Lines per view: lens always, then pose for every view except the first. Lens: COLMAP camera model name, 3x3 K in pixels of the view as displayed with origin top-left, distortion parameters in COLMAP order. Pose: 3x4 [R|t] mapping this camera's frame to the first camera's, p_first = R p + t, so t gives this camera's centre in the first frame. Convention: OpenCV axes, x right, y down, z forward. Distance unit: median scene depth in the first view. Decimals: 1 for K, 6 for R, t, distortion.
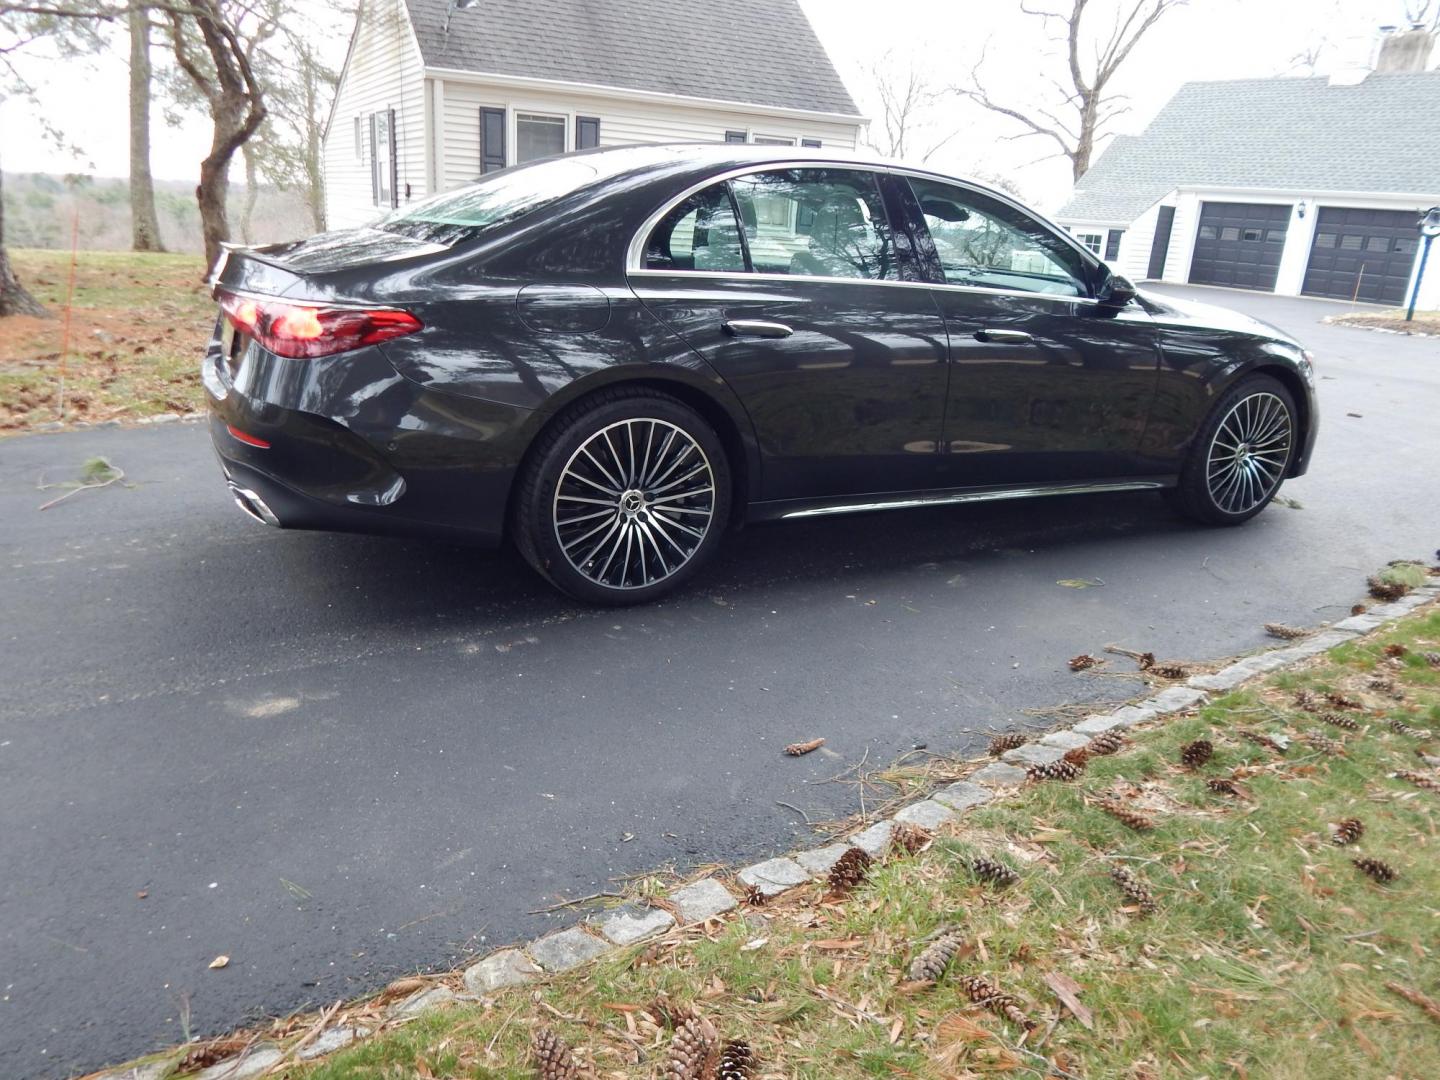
lens RADIAL K [[1080.0, 0, 720.0], [0, 1080.0, 540.0], [0, 0, 1]] dist [-0.035311, 0.007082]
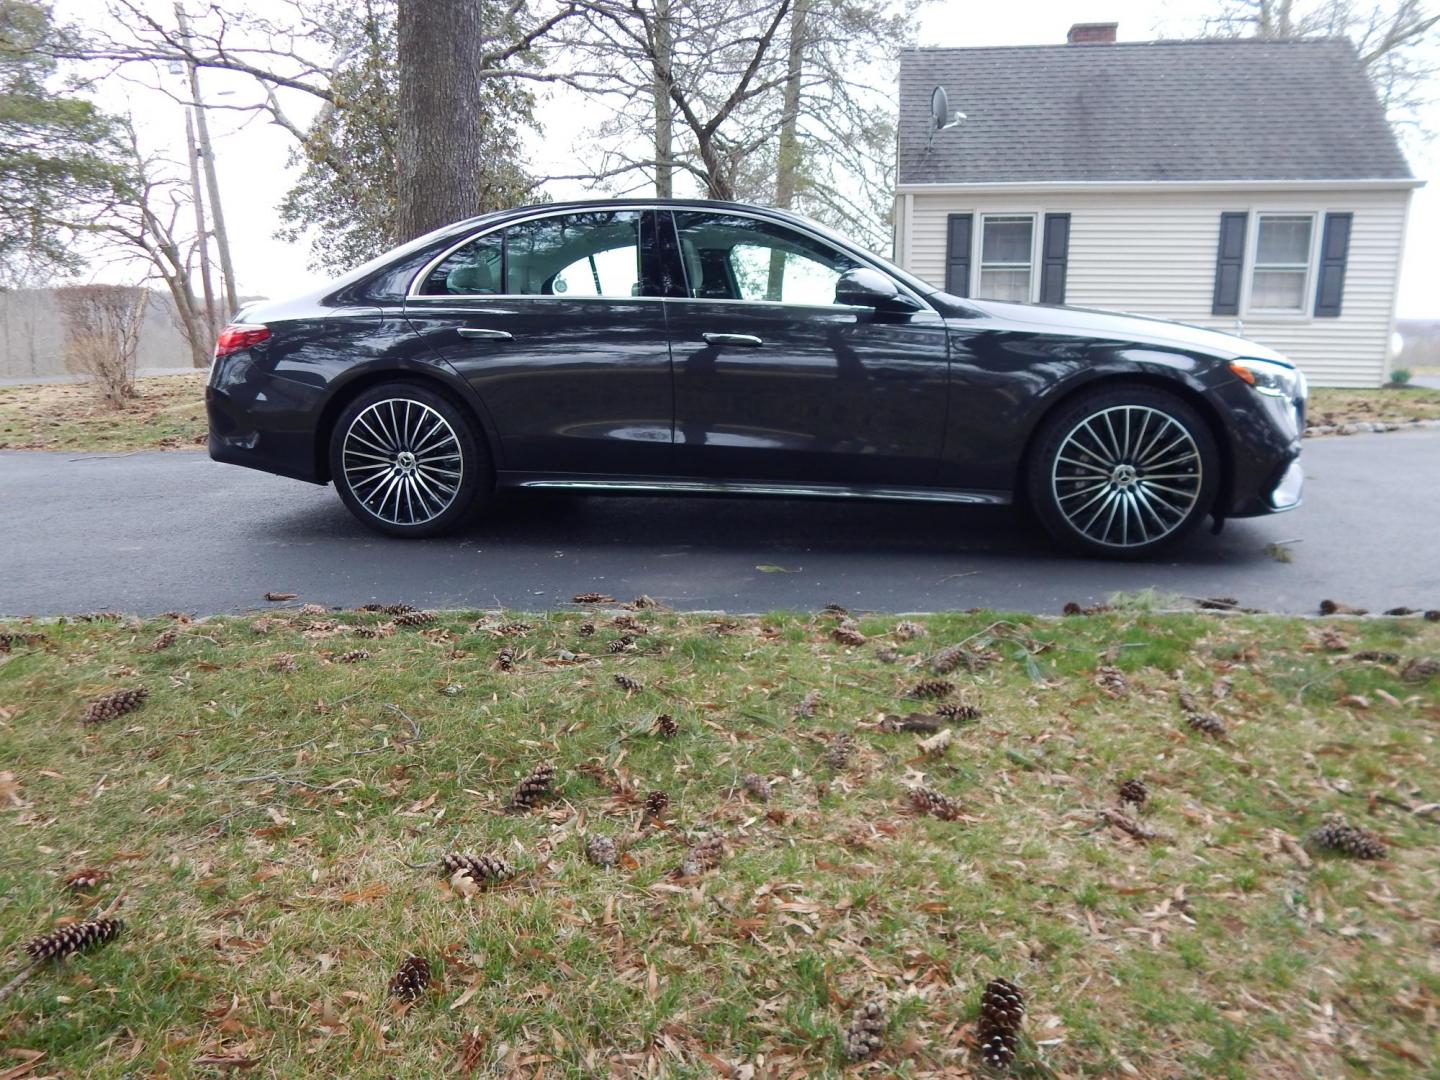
lens RADIAL K [[1080.0, 0, 720.0], [0, 1080.0, 540.0], [0, 0, 1]] dist [-0.035311, 0.007082]
pose [[0.788727, 0.065123, -0.611284, 0.785789], [-0.133188, 0.988857, -0.066502, 0.074162], [0.600142, 0.133868, 0.788612, 0.122196]]
